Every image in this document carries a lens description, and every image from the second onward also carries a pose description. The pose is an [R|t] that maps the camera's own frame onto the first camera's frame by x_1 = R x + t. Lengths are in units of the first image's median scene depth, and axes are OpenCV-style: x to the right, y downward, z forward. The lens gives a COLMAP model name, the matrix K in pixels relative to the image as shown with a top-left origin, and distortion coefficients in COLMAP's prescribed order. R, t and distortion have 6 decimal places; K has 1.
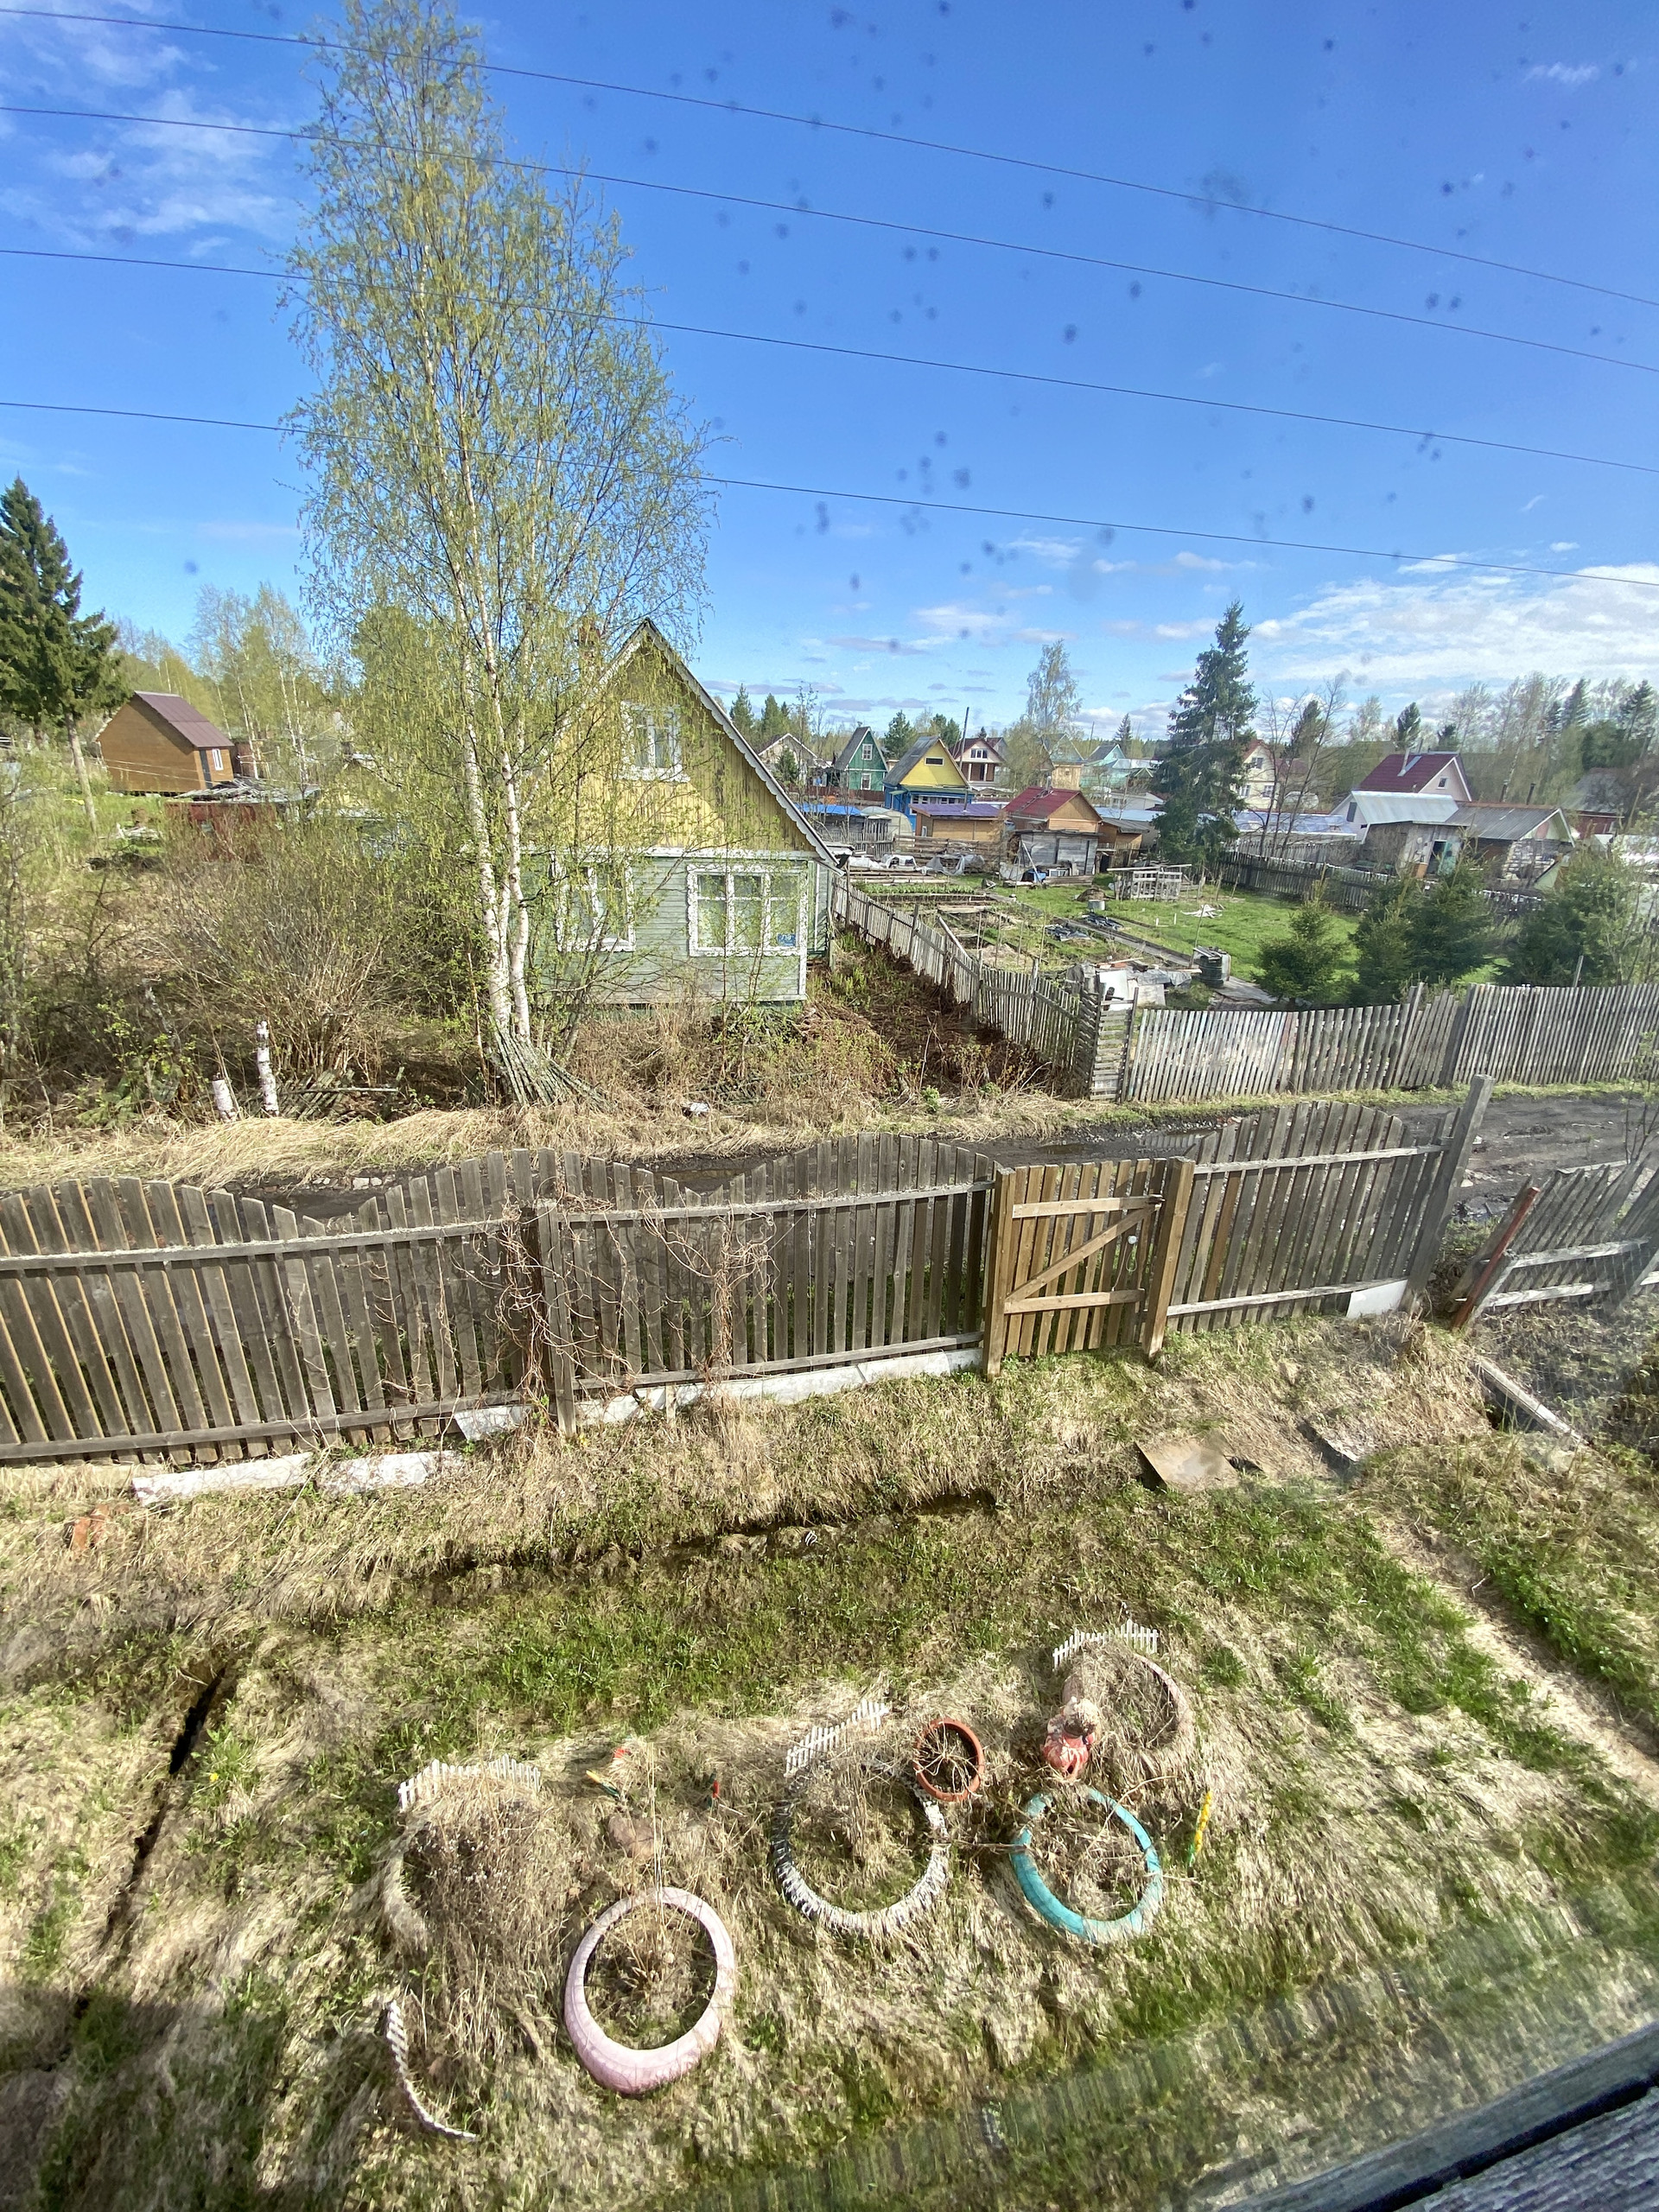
lens RADIAL K [[887.7, 0, 819.7], [0, 887.7, 1110.7], [0, 0, 1]] dist [0.026616, -0.019250]
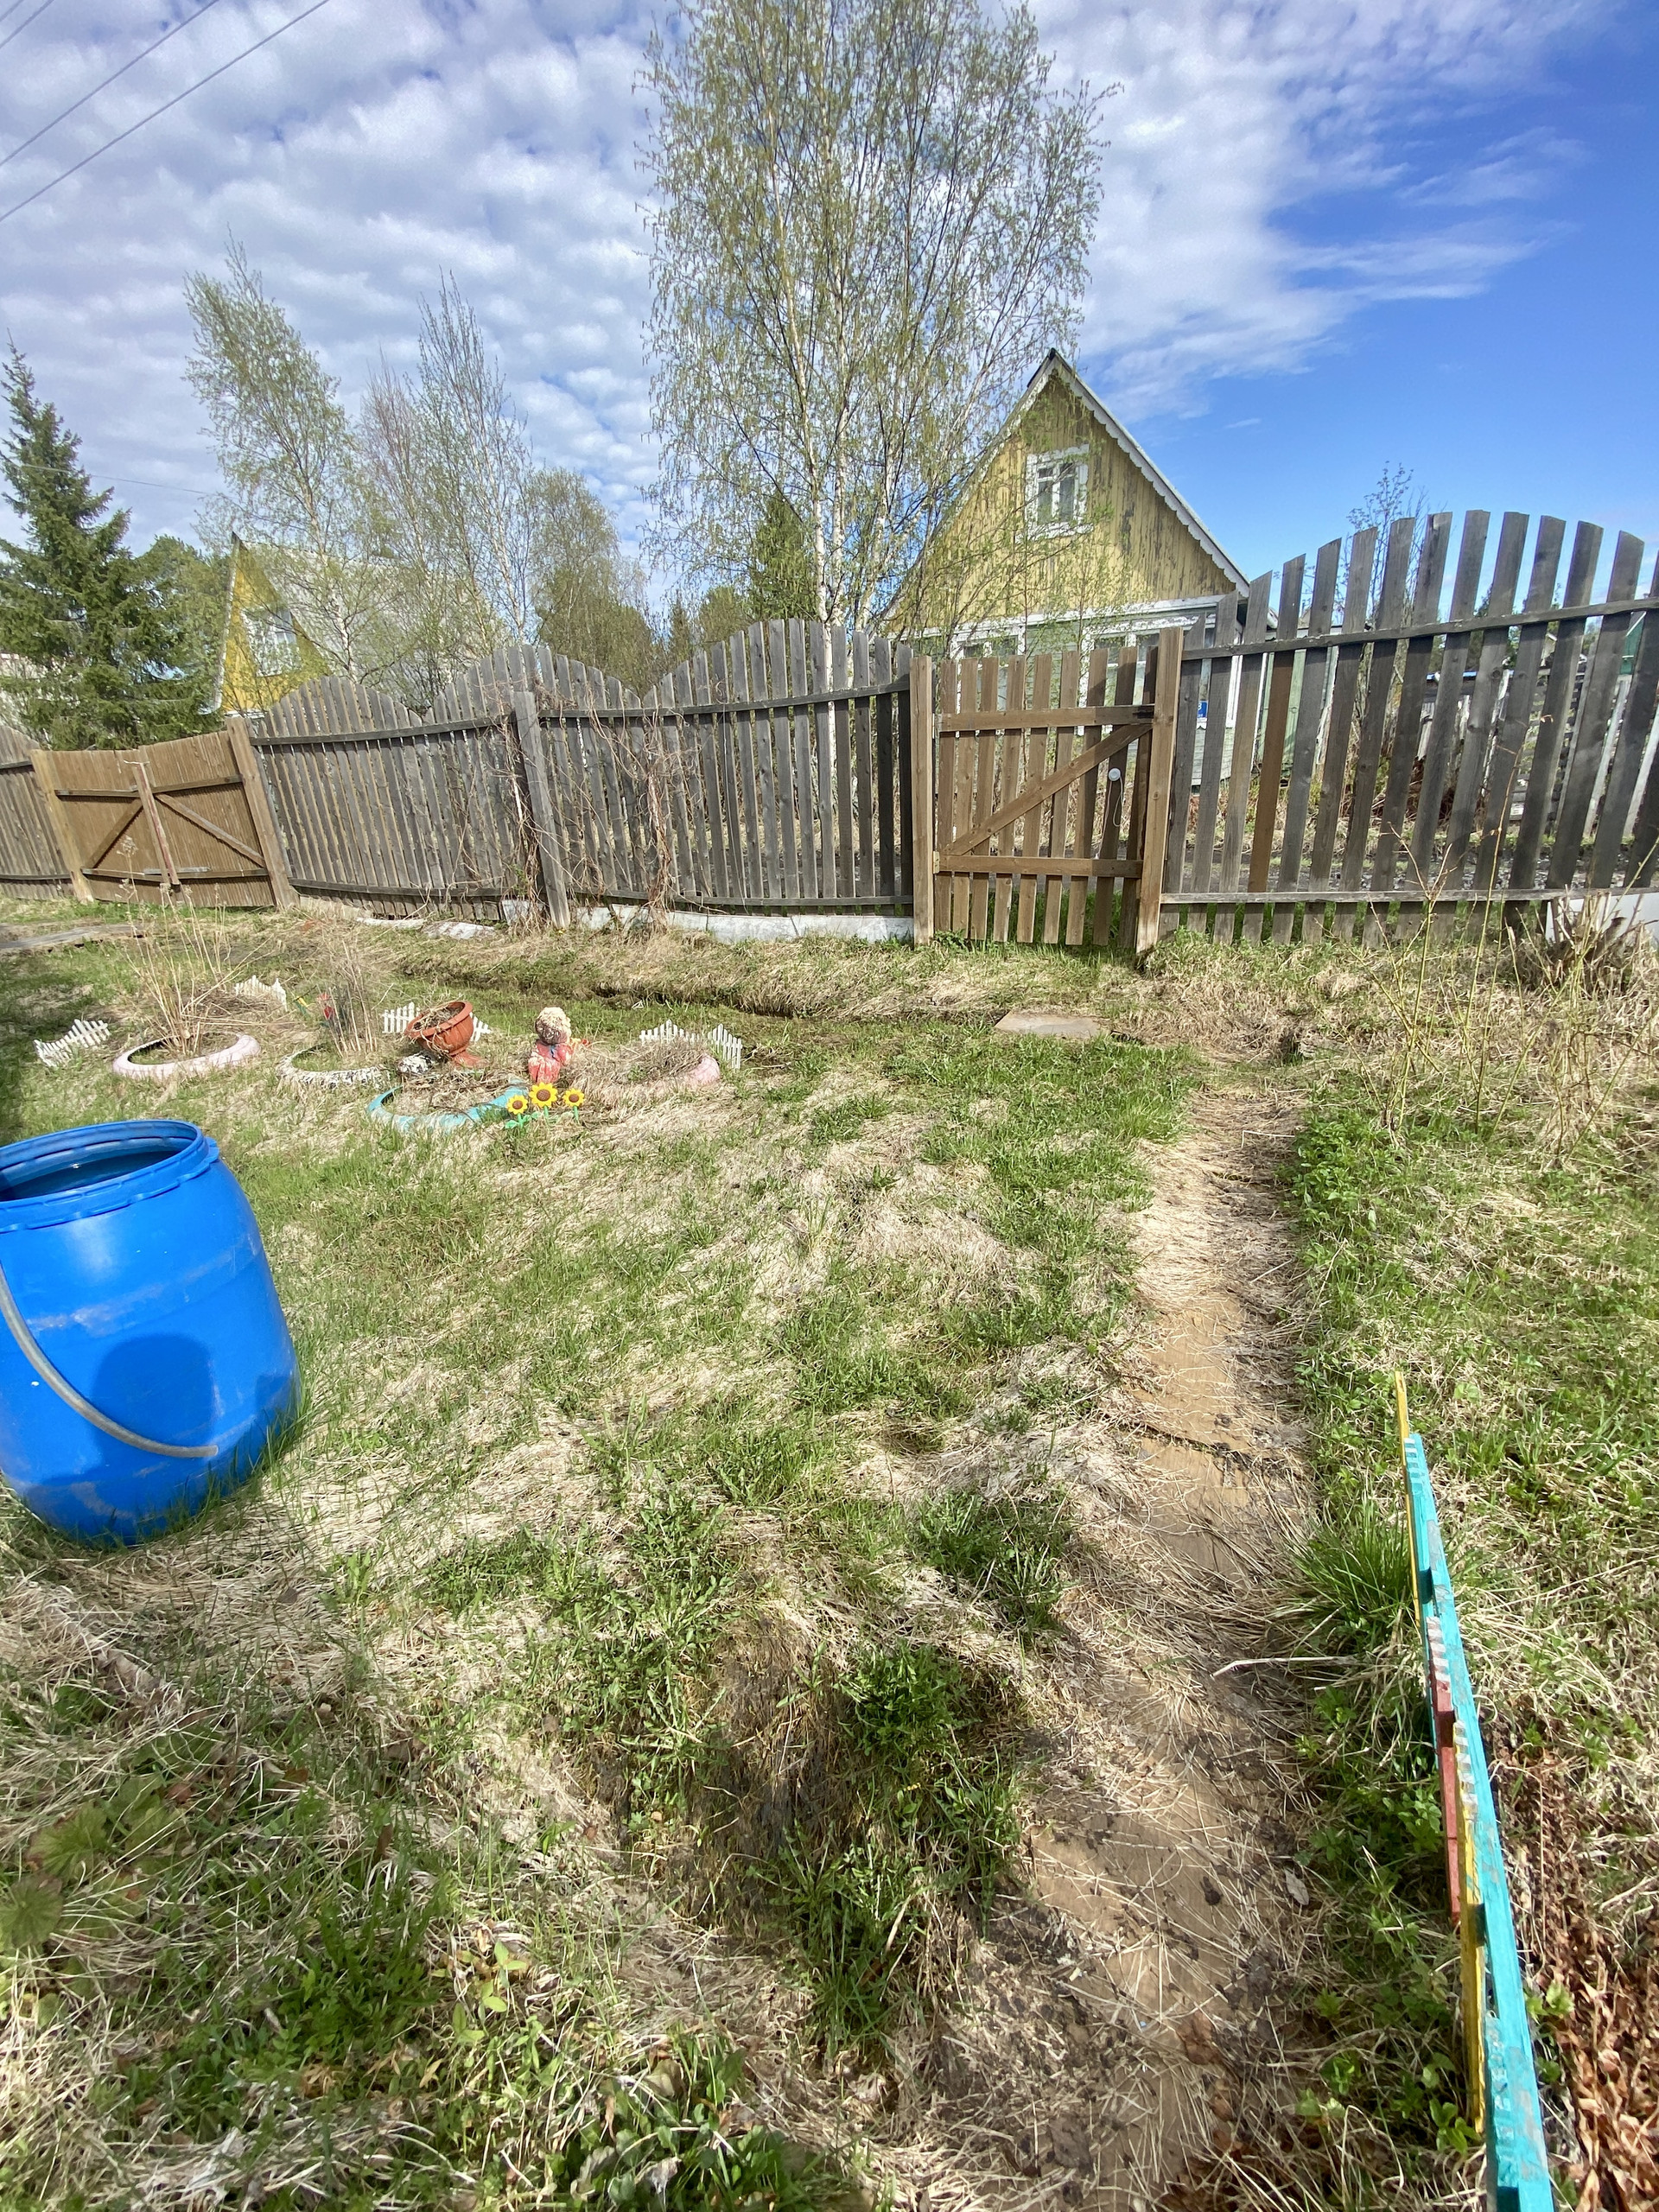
lens RADIAL K [[899.9, 0, 832.3], [0, 899.9, 1107.8], [0, 0, 1]] dist [0.031825, -0.020591]
pose [[0.751931, 0.162782, -0.638829, 0.524468], [-0.160734, 0.985060, 0.061815, 0.304830], [0.639347, 0.056201, 0.766862, 0.209745]]
